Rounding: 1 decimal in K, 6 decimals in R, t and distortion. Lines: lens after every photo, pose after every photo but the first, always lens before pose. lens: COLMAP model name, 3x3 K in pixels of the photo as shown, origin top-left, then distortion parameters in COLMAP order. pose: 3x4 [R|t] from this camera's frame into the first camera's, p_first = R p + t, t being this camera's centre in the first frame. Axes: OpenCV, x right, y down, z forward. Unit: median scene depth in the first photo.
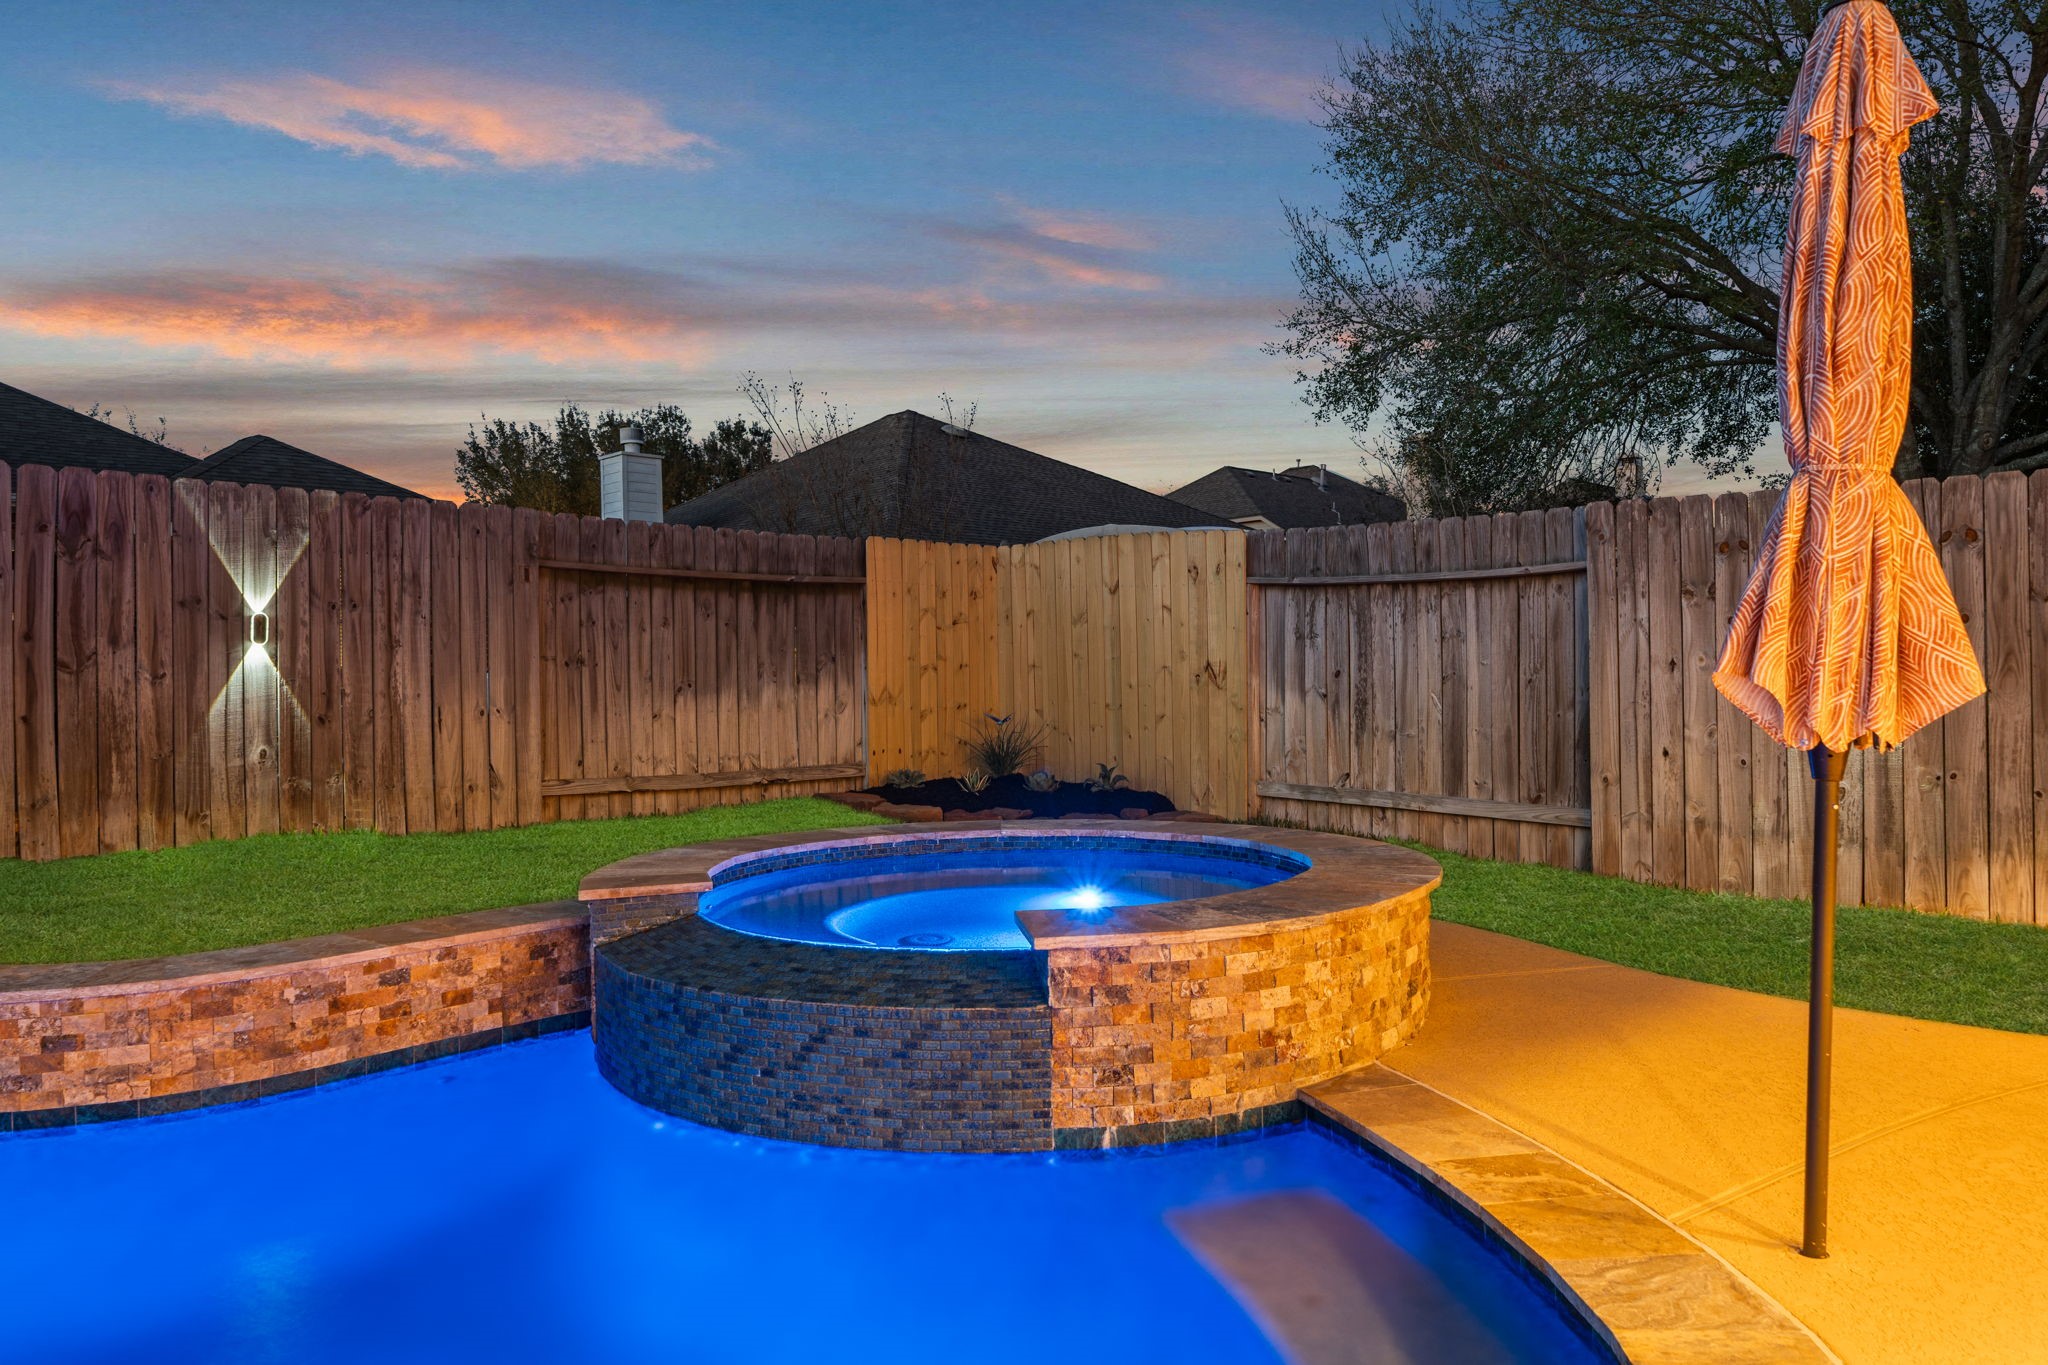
lens RADIAL K [[1368.1, 0, 987.4], [0, 1368.1, 686.2], [0, 0, 1]] dist [0.001012, 0.001757]
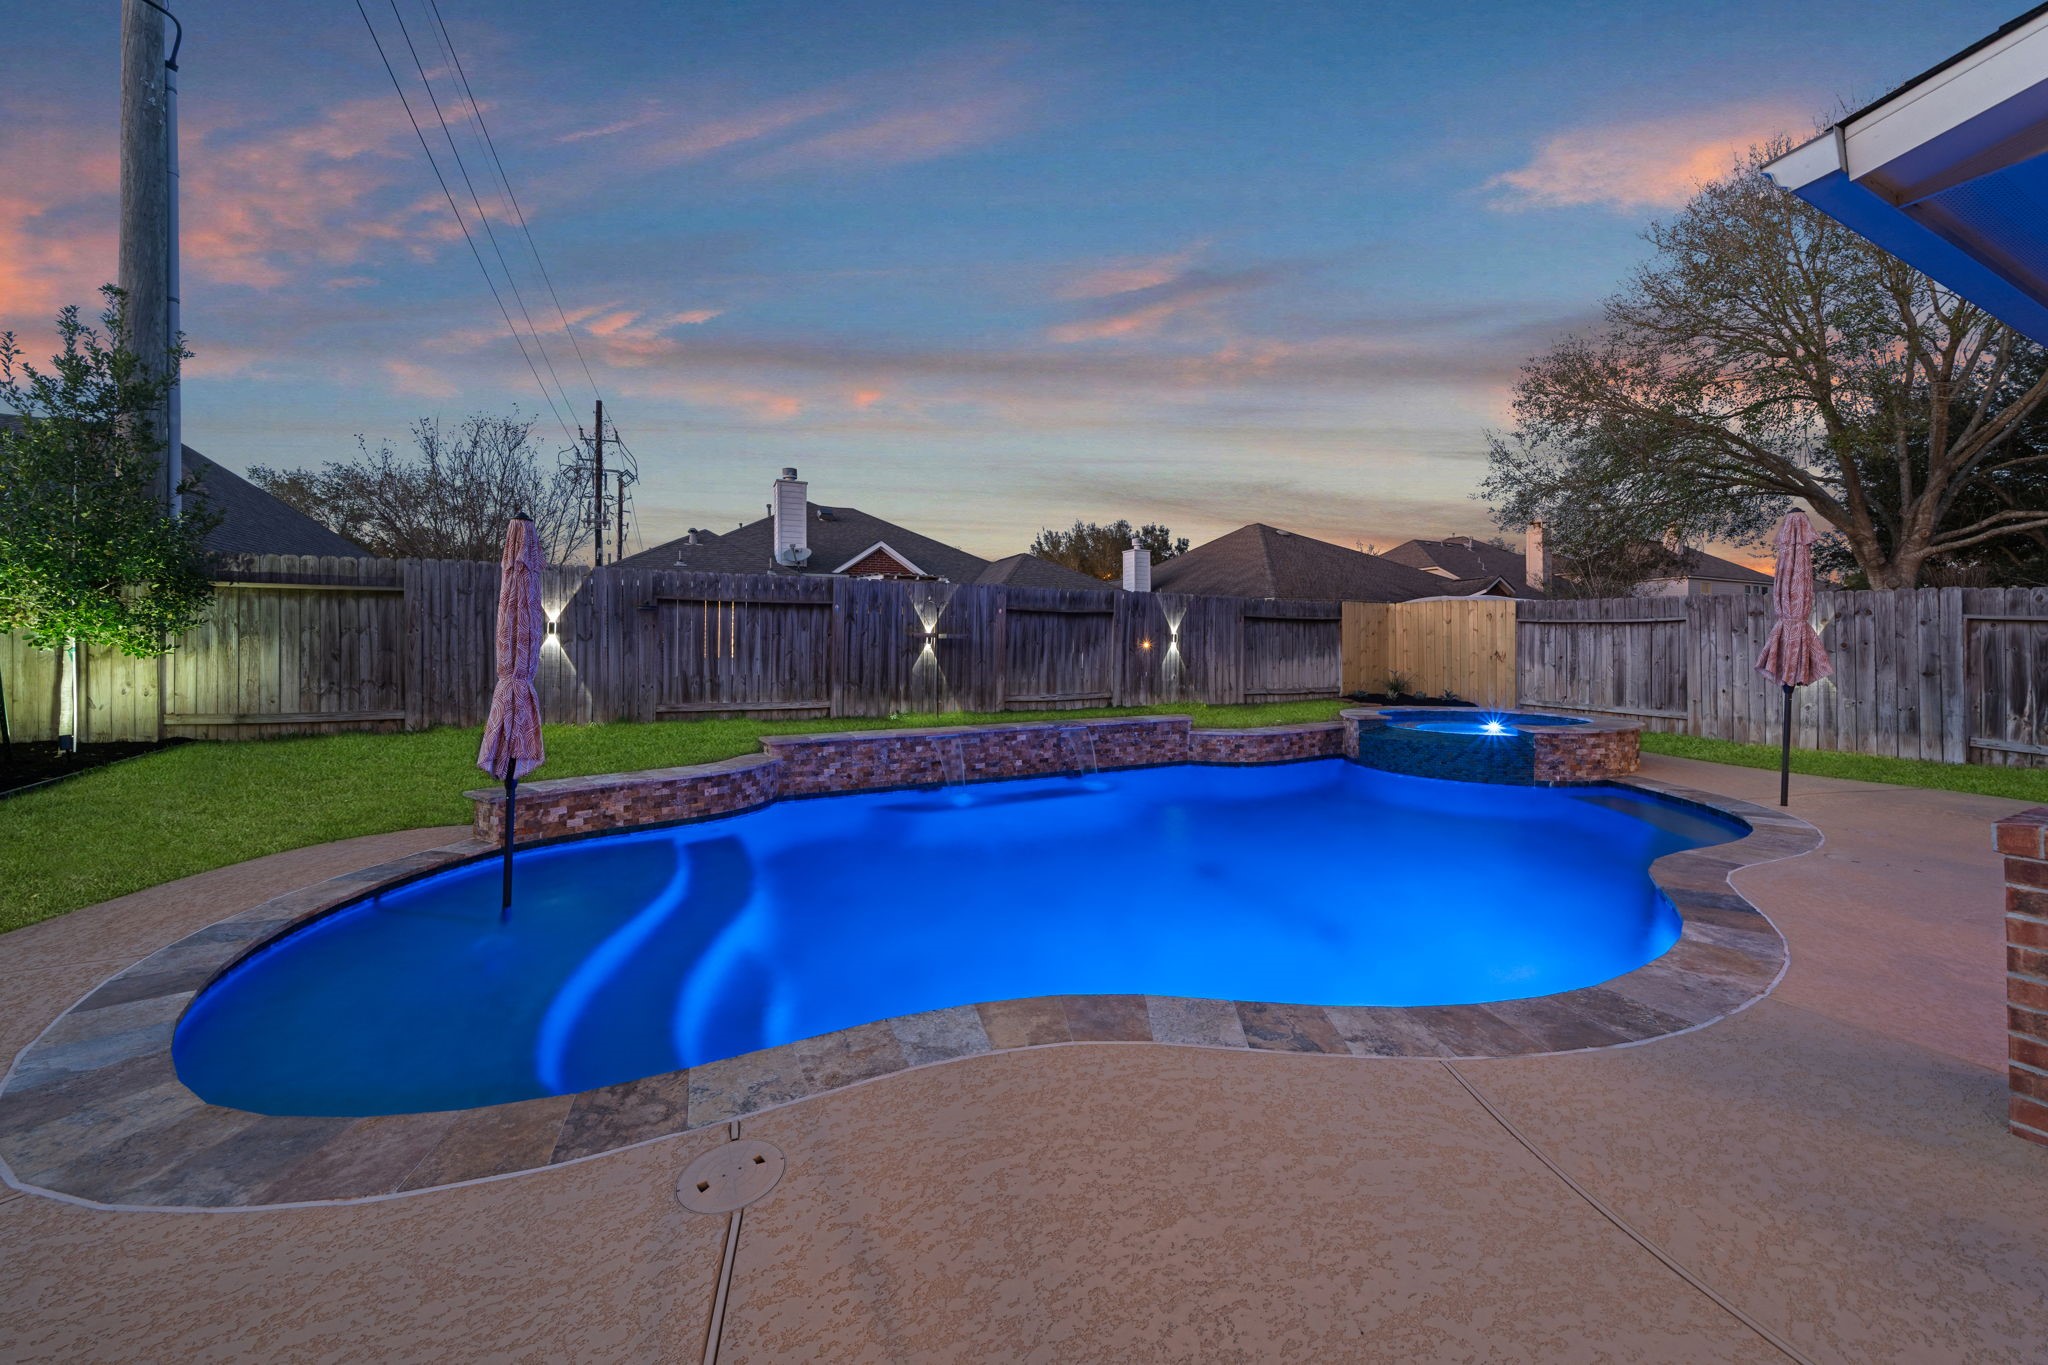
lens RADIAL K [[704.4, 0, 1008.6], [0, 704.4, 639.6], [0, 0, 1]] dist [-0.007676, 0.000295]
pose [[0.950475, 0.010350, -0.310629, -0.327076], [-0.014812, 0.999818, -0.012008, -0.011387], [0.310448, 0.016014, 0.950455, -0.584808]]
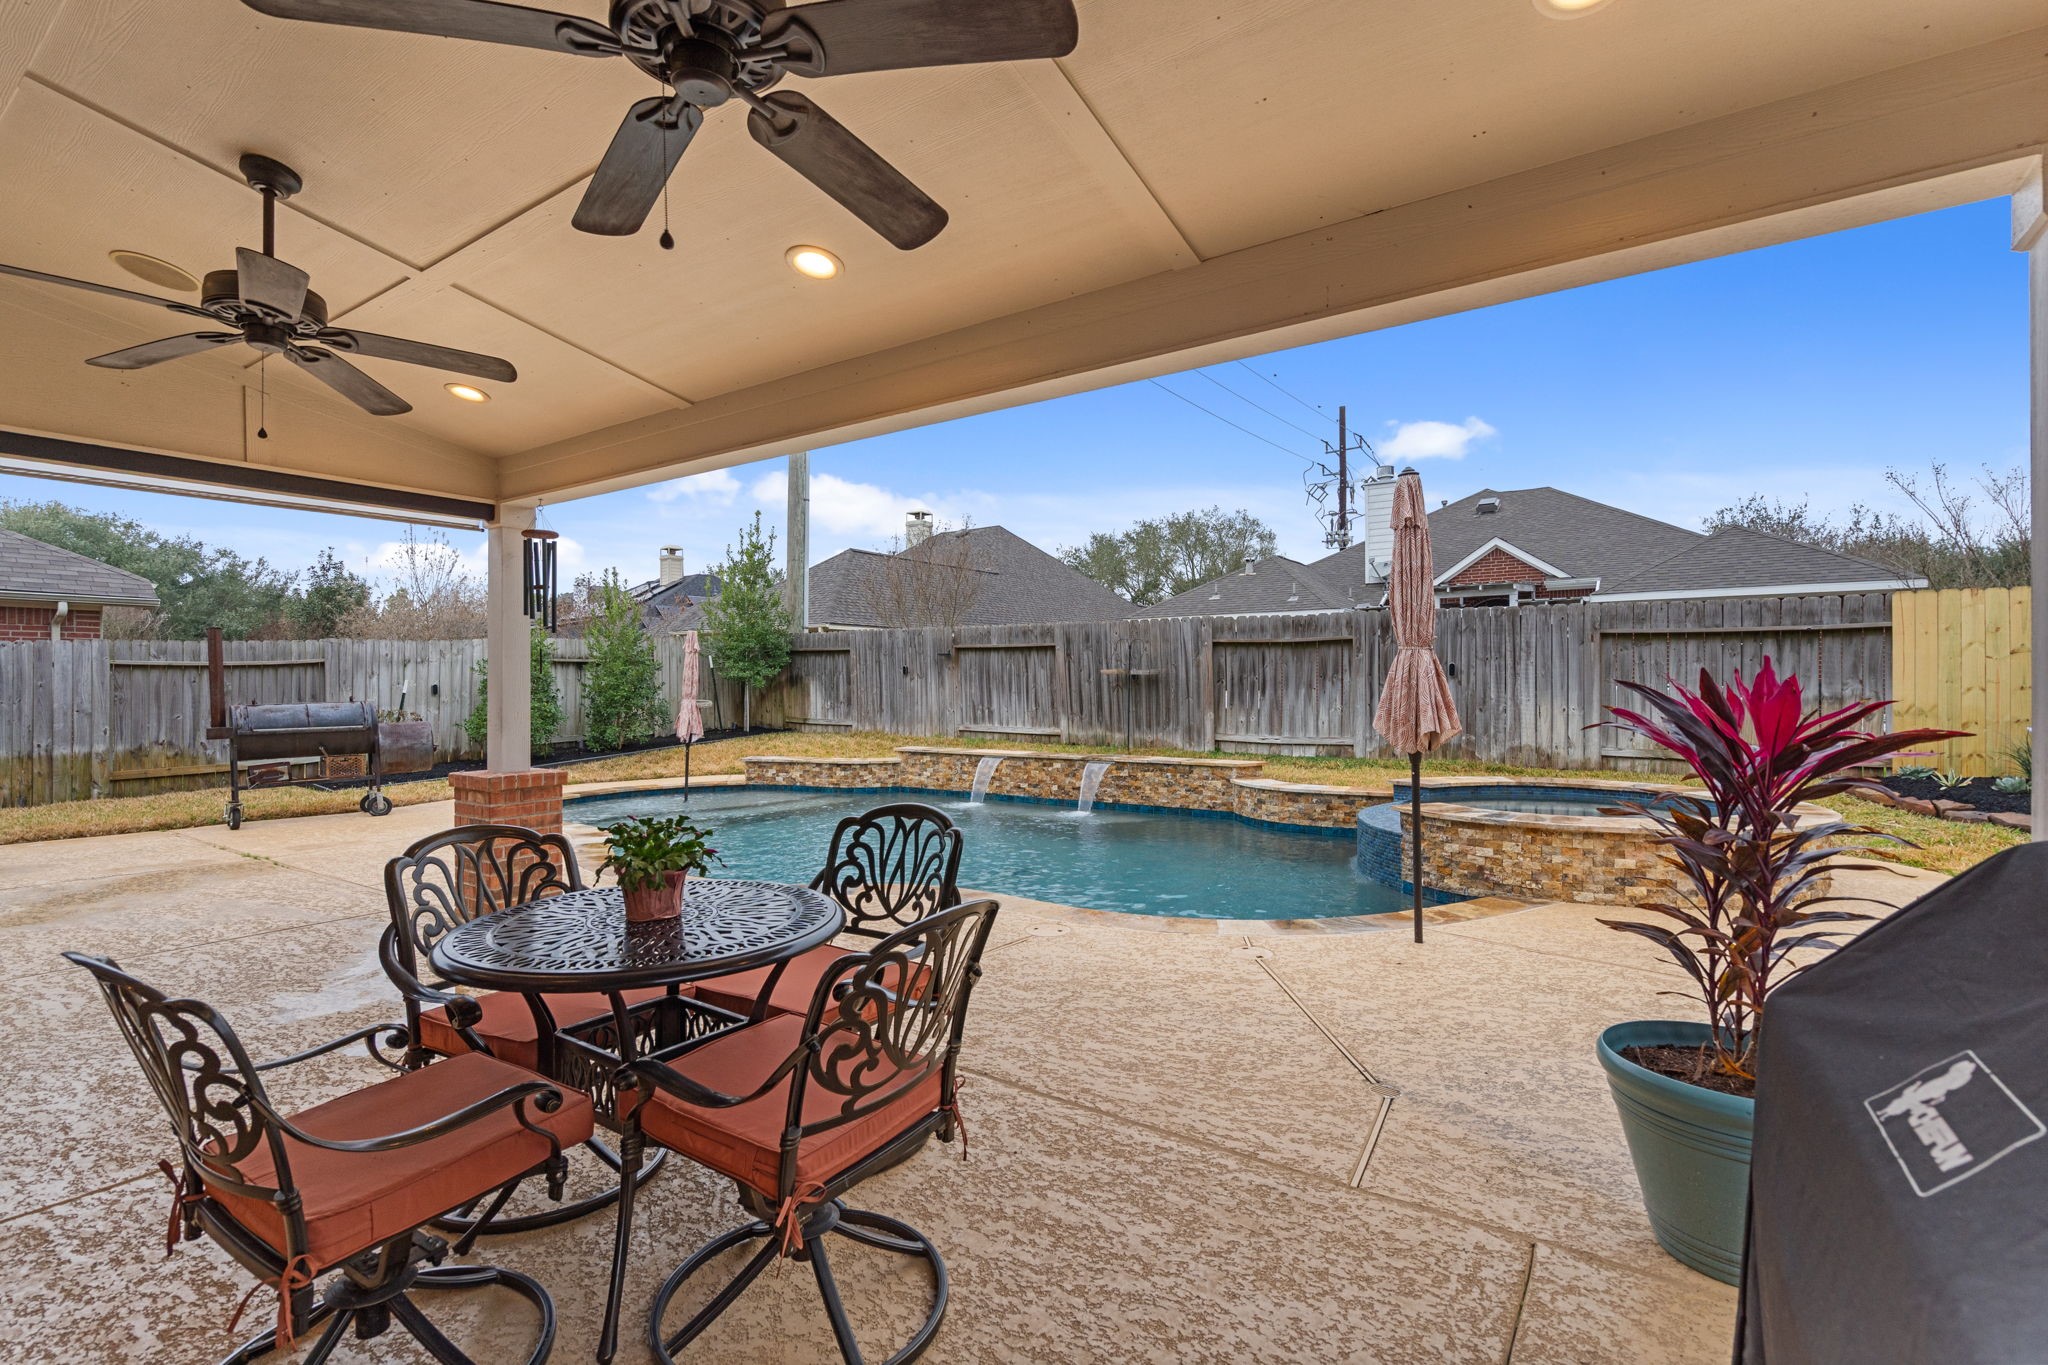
lens RADIAL K [[923.4, 0, 1045.9], [0, 923.4, 672.4], [0, 0, 1]] dist [-0.006990, 0.001572]
pose [[0.237892, 0.006874, -0.971267, 0.703012], [-0.003429, 0.999975, 0.006237, -0.037763], [0.971286, 0.001847, 0.237909, -0.041708]]
